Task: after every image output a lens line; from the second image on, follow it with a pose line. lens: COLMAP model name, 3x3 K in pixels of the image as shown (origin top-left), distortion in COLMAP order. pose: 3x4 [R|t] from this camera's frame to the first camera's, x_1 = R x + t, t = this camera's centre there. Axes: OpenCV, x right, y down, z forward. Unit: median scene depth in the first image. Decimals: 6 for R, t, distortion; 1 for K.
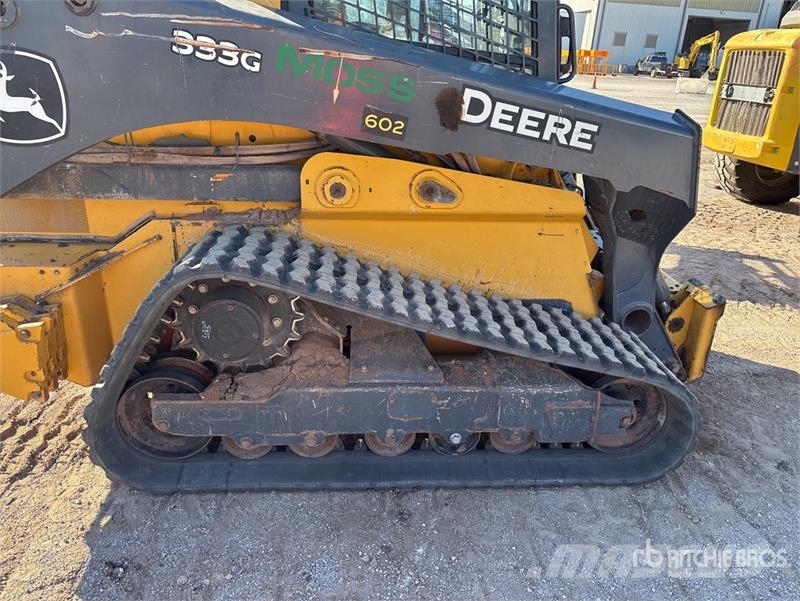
lens RADIAL K [[596.8, 0, 406.0], [0, 596.8, 299.6], [0, 0, 1]] dist [0.053025, -0.074976]
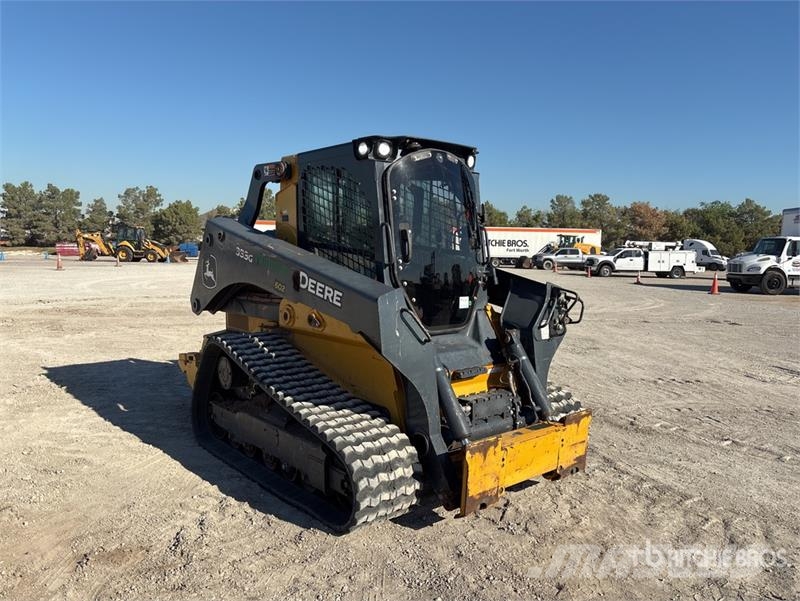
lens RADIAL K [[607.7, 0, 396.4], [0, 607.7, 304.8], [0, 0, 1]] dist [0.058970, -0.081997]
pose [[0.573945, 0.062522, -0.816504, 1.728113], [-0.283934, 0.950422, -0.126809, -0.076036], [0.768094, 0.304614, 0.563242, 0.138415]]
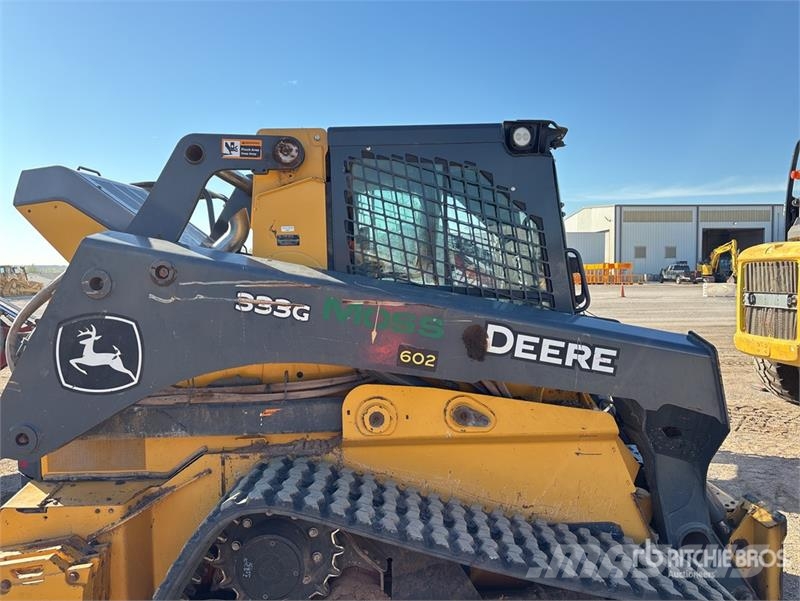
lens RADIAL K [[595.7, 0, 400.9], [0, 595.7, 296.5], [0, 0, 1]] dist [0.044933, -0.059270]
pose [[0.996249, -0.054732, -0.067023, 0.012159], [0.027925, 0.936463, -0.349654, -0.015132], [0.081902, 0.346470, 0.934479, -0.063716]]
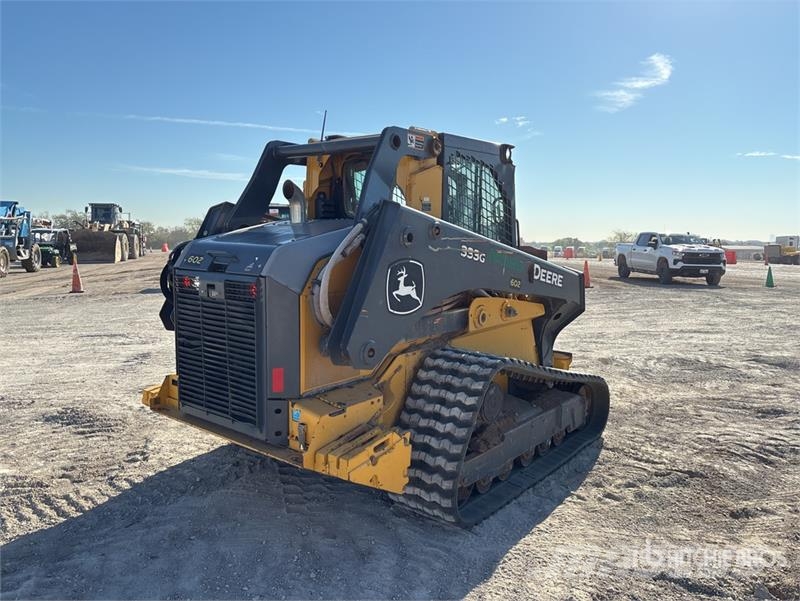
lens RADIAL K [[596.8, 0, 406.0], [0, 596.8, 299.6], [0, 0, 1]] dist [0.053025, -0.074976]
pose [[0.697025, -0.104293, 0.709422, -1.550318], [0.264795, 0.956872, -0.119496, -0.090864], [-0.666364, 0.271143, 0.694580, -0.110480]]
